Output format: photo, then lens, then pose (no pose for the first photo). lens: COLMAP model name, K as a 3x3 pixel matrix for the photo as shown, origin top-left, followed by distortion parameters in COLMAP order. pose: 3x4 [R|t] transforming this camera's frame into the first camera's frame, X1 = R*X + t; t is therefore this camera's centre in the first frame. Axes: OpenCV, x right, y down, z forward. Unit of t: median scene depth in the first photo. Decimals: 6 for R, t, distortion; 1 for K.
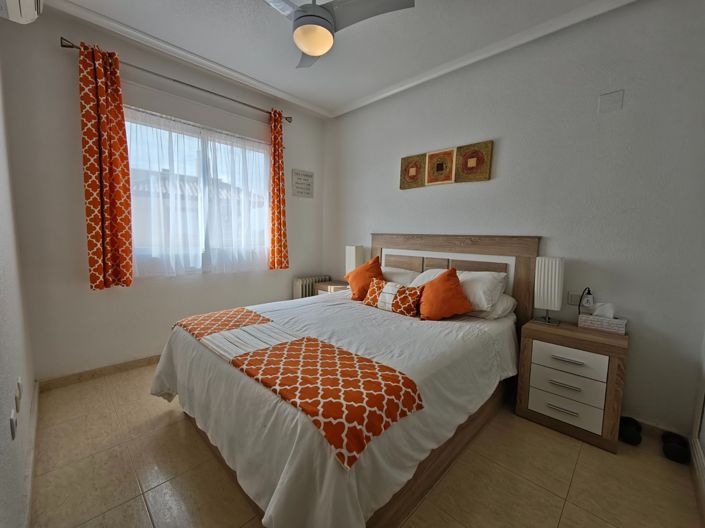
lens RADIAL K [[293.5, 0, 351.8], [0, 293.5, 265.2], [0, 0, 1]] dist [-0.001334, 0.000213]
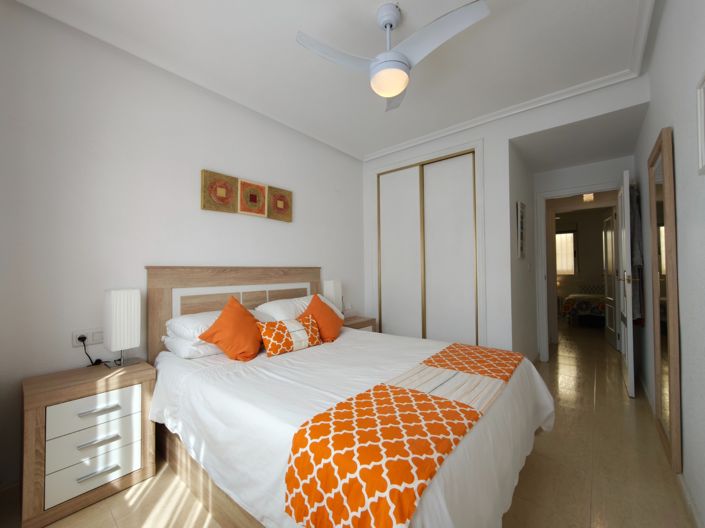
lens RADIAL K [[293.5, 0, 351.8], [0, 293.5, 265.2], [0, 0, 1]] dist [-0.001334, 0.000213]
pose [[-0.071279, -0.002649, 0.997453, -0.723119], [0.110805, 0.993786, 0.010557, -0.088672], [-0.991283, 0.111275, -0.070543, 0.789320]]
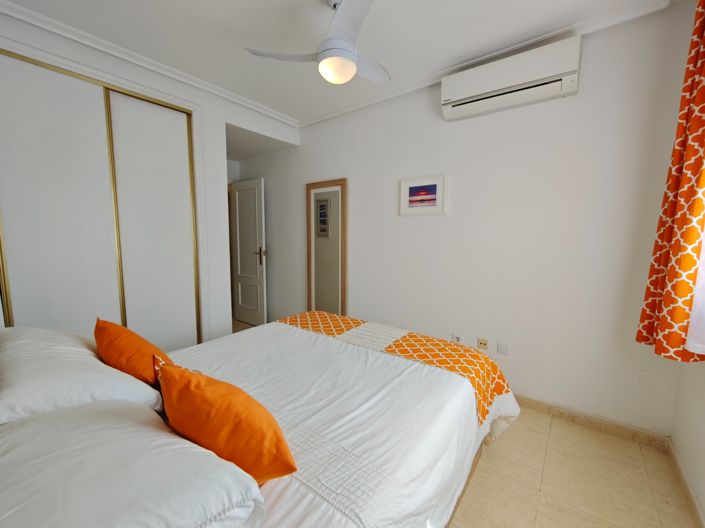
lens RADIAL K [[293.5, 0, 351.8], [0, 293.5, 265.2], [0, 0, 1]] dist [-0.001334, 0.000213]
pose [[-0.993336, -0.019410, -0.113612, -0.046479], [-0.042273, 0.978380, 0.202449, -0.188581], [0.107226, 0.205903, -0.972680, 1.328504]]
